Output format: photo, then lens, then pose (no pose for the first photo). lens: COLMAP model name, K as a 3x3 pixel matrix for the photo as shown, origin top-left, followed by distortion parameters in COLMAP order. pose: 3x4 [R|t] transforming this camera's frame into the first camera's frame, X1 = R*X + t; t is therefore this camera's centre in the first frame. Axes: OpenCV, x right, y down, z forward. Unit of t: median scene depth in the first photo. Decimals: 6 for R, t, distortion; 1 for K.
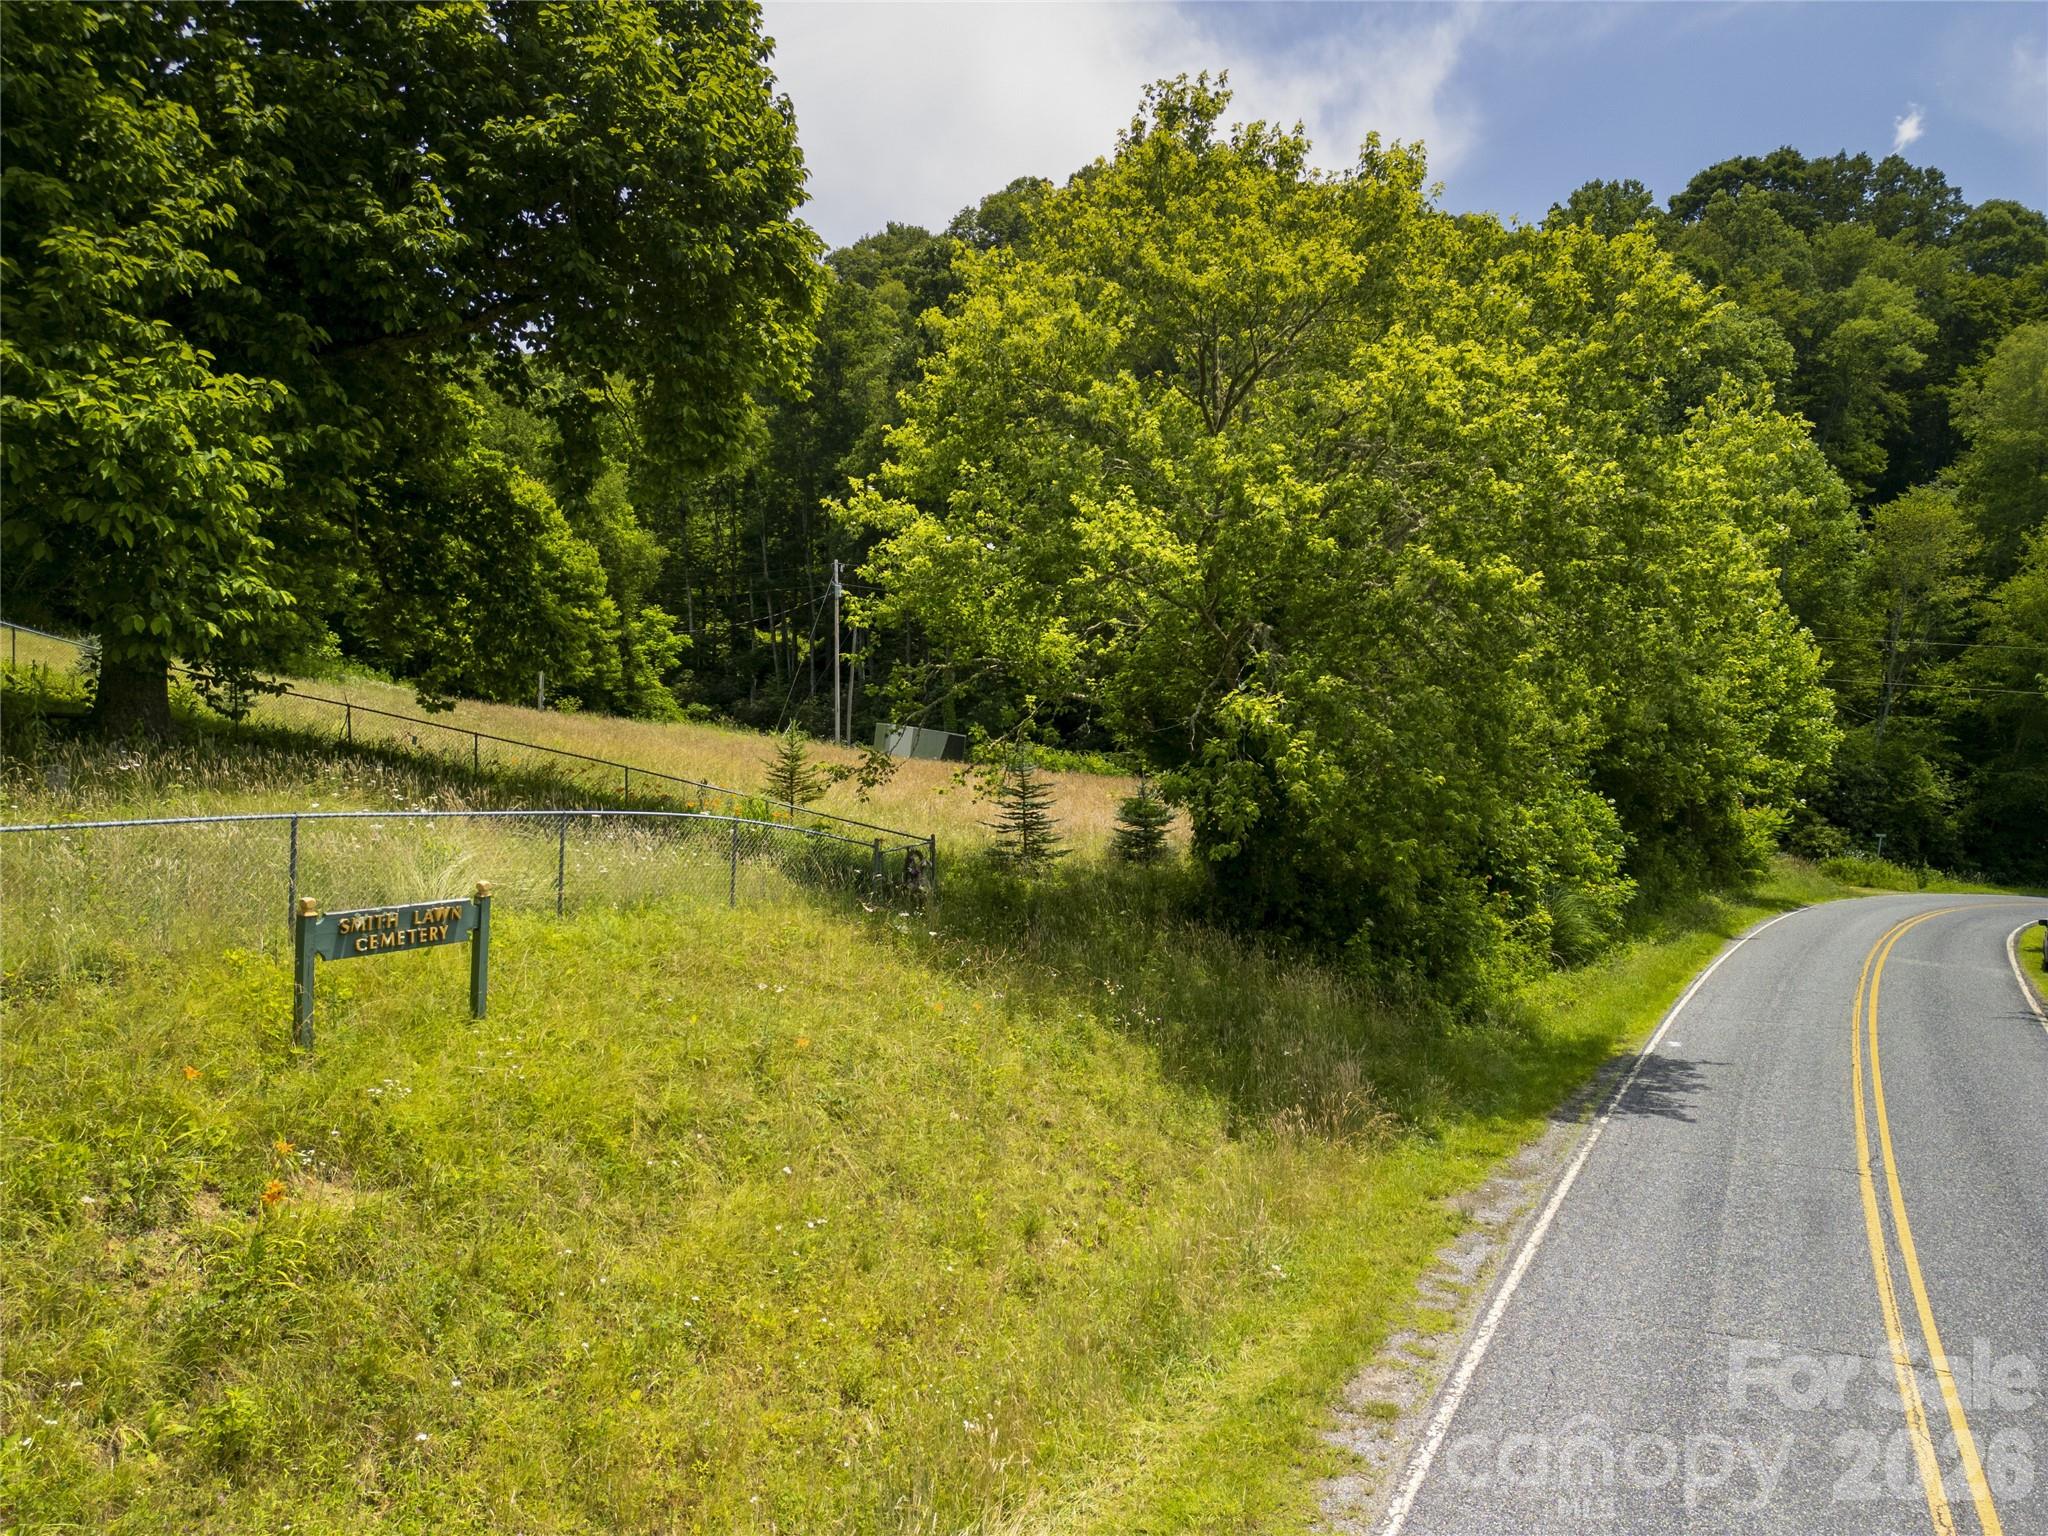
lens RADIAL K [[1436.0, 0, 1023.8], [0, 1436.0, 766.2], [0, 0, 1]] dist [0.067699, -0.058231]
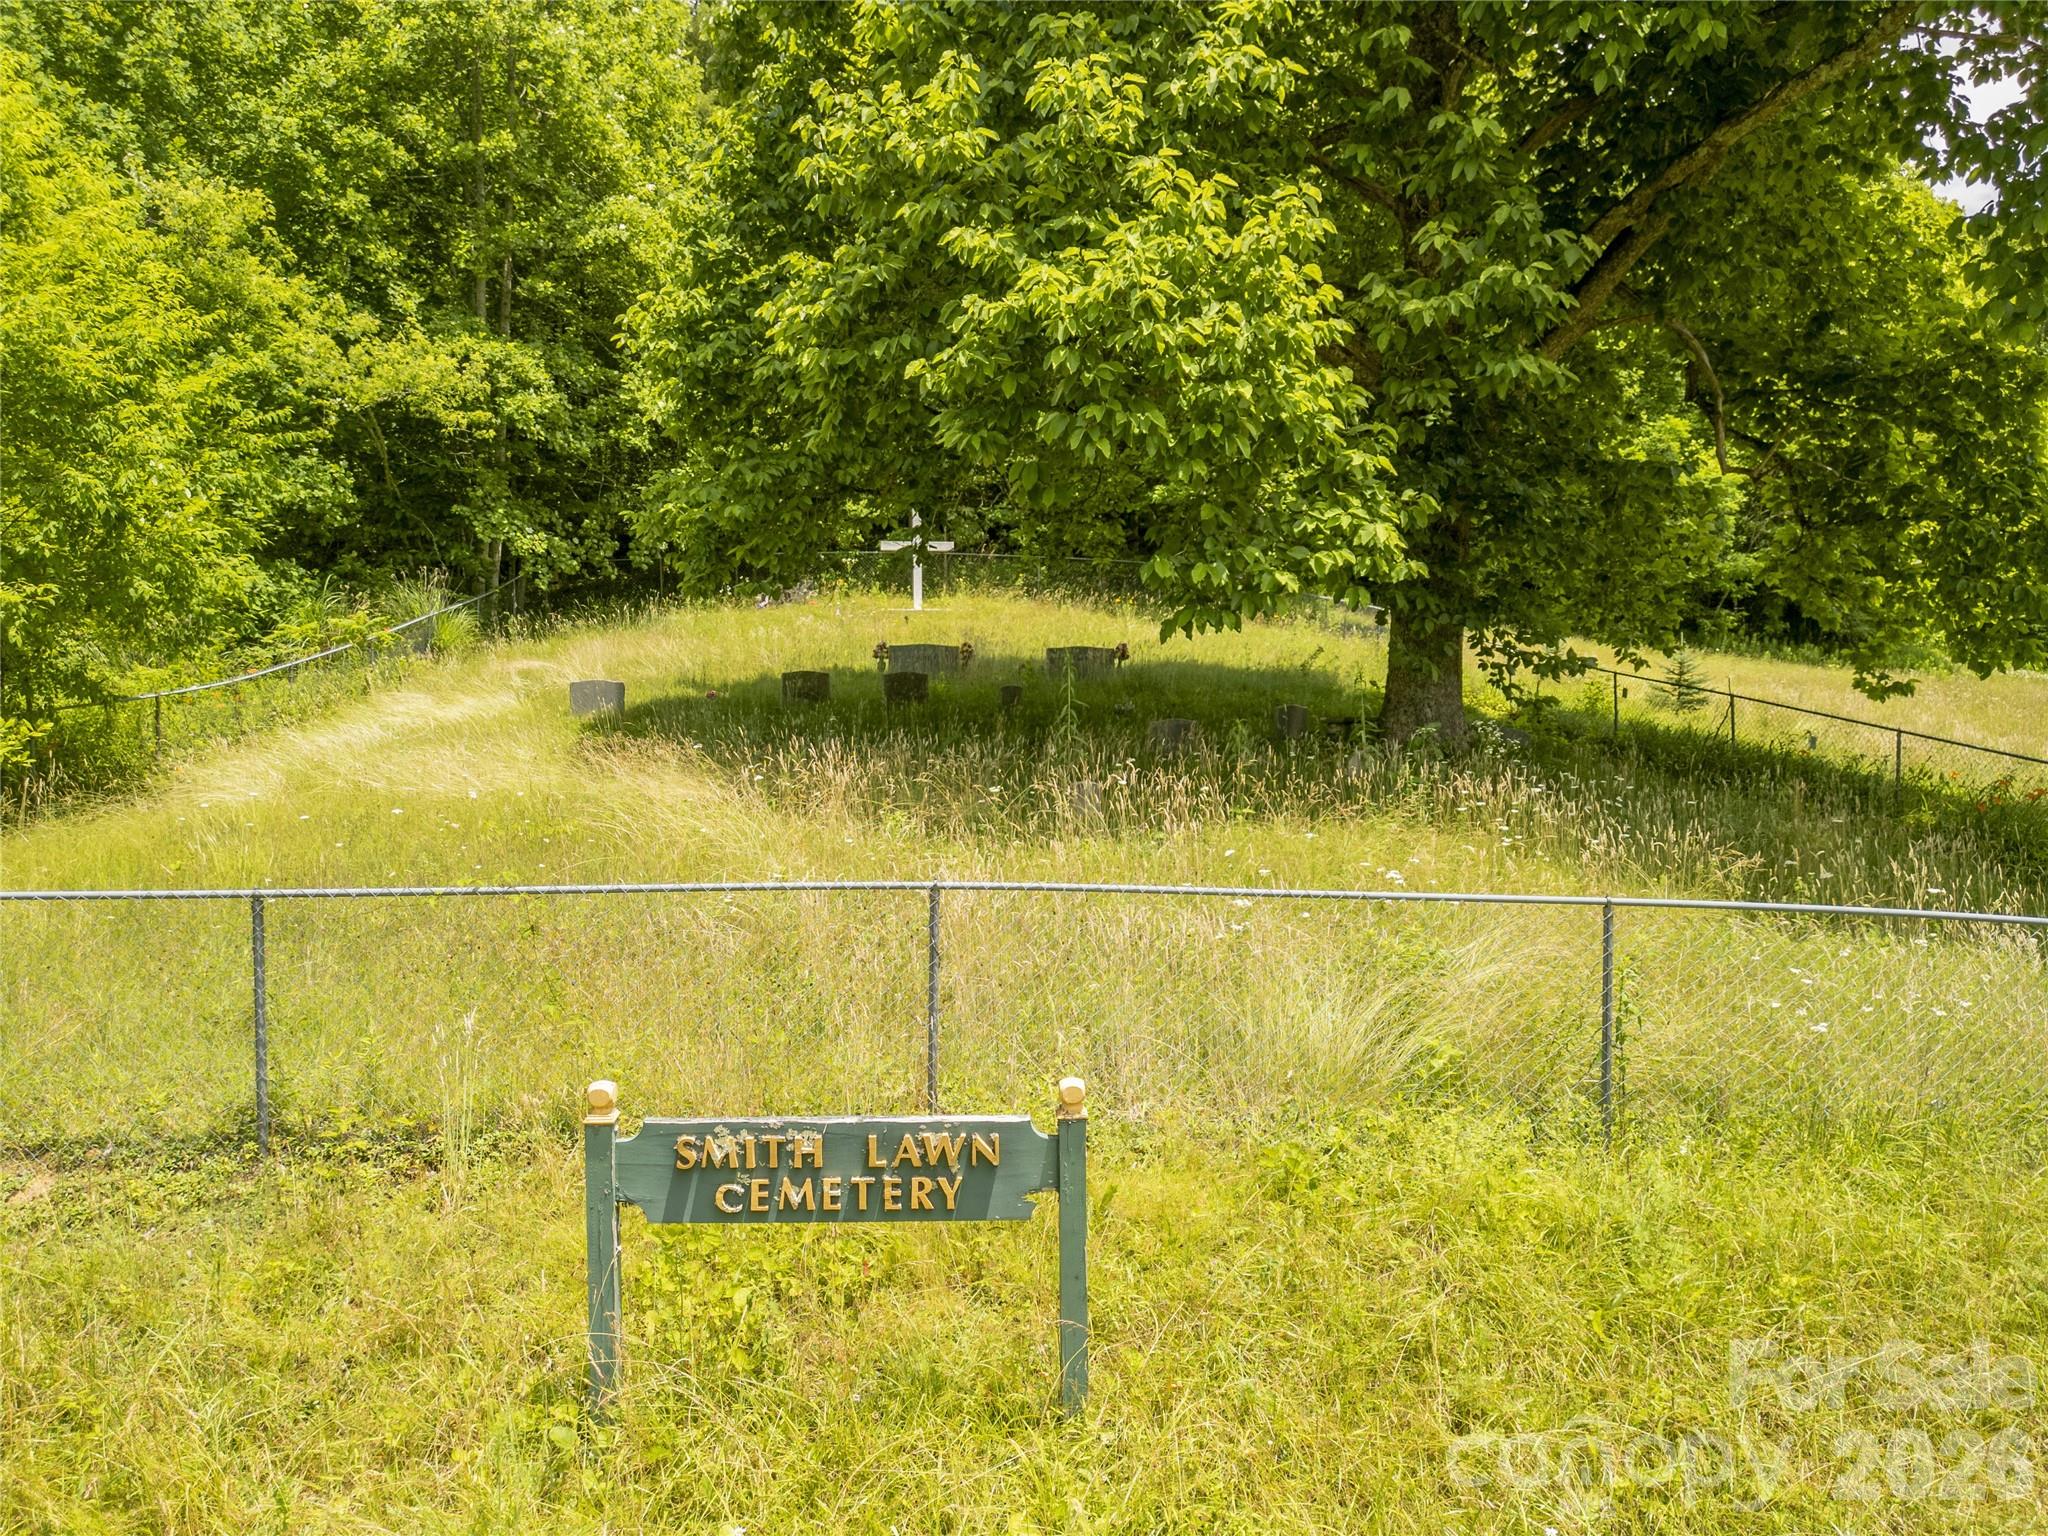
lens RADIAL K [[1436.0, 0, 1022.5], [0, 1436.0, 772.8], [0, 0, 1]] dist [0.067699, -0.058231]
pose [[0.484269, 0.003249, -0.874913, -0.023795], [-0.003624, 0.999992, 0.001708, -0.007918], [0.874911, 0.002344, 0.484277, 0.809050]]
